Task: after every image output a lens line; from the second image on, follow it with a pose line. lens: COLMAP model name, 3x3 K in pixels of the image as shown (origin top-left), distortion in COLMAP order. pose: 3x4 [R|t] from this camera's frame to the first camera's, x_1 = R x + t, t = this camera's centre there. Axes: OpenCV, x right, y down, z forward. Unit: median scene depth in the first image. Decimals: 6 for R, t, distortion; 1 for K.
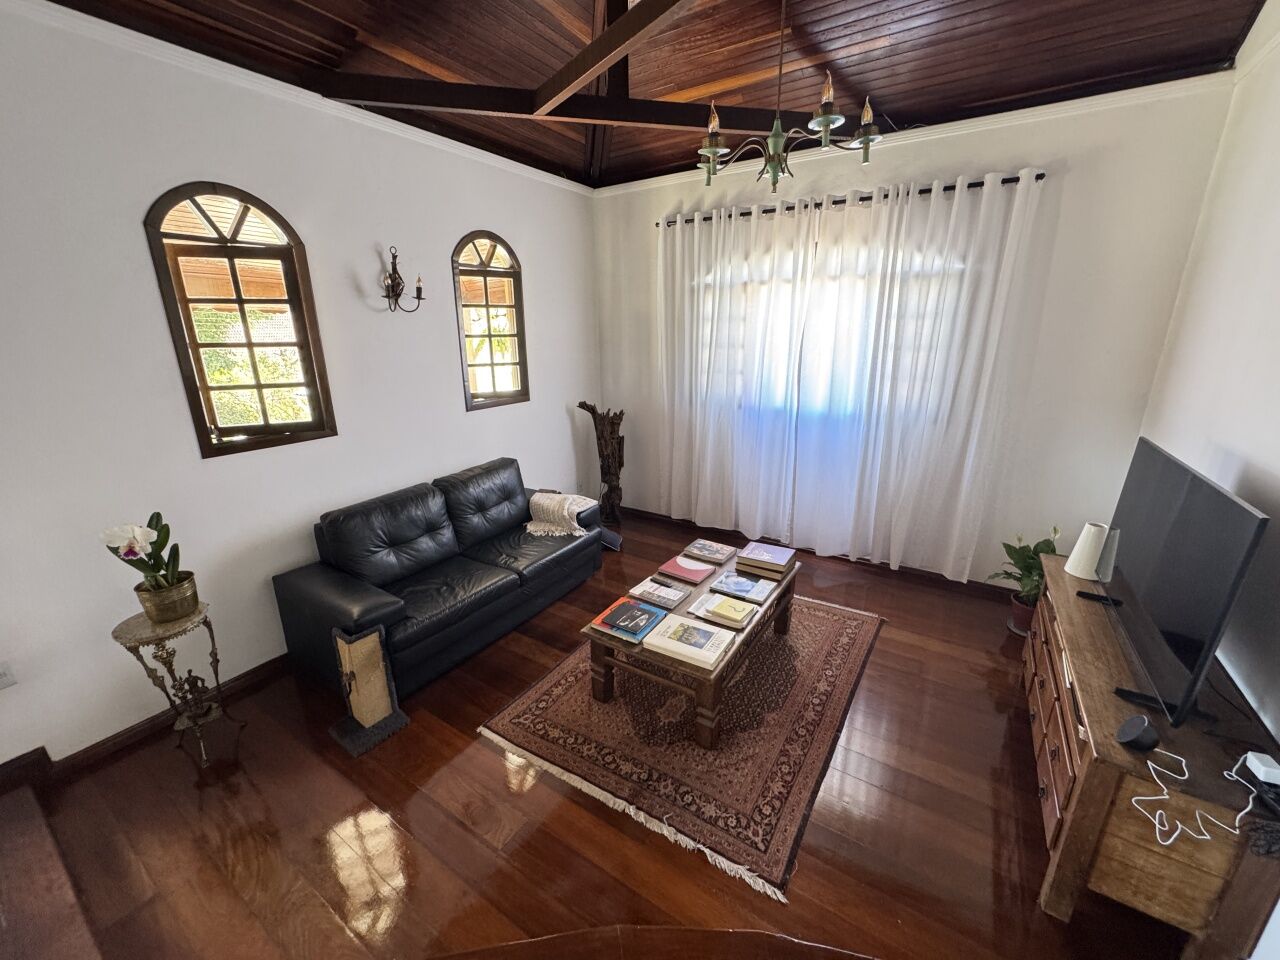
lens RADIAL K [[519.3, 0, 640.0], [0, 519.3, 480.0], [0, 0, 1]] dist [0.018887, -0.000063]
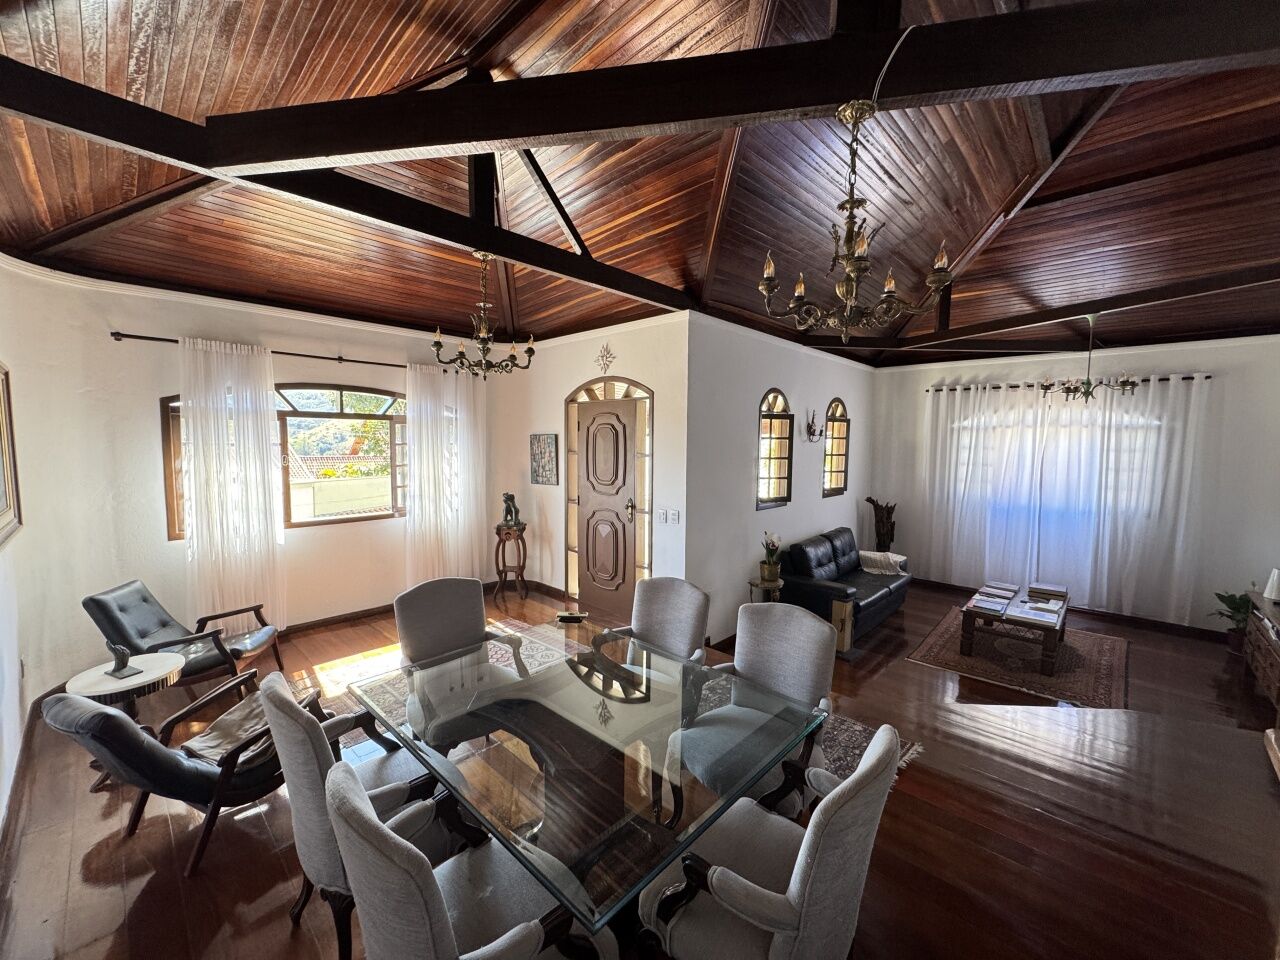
lens RADIAL K [[511.7, 0, 639.0], [0, 511.7, 478.7], [0, 0, 1]] dist [-0.002074, 0.000258]
pose [[0.978282, 0.032429, -0.204725, -0.571425], [-0.074011, 0.977227, -0.198870, 0.178516], [0.193614, 0.209703, 0.958404, -0.717027]]
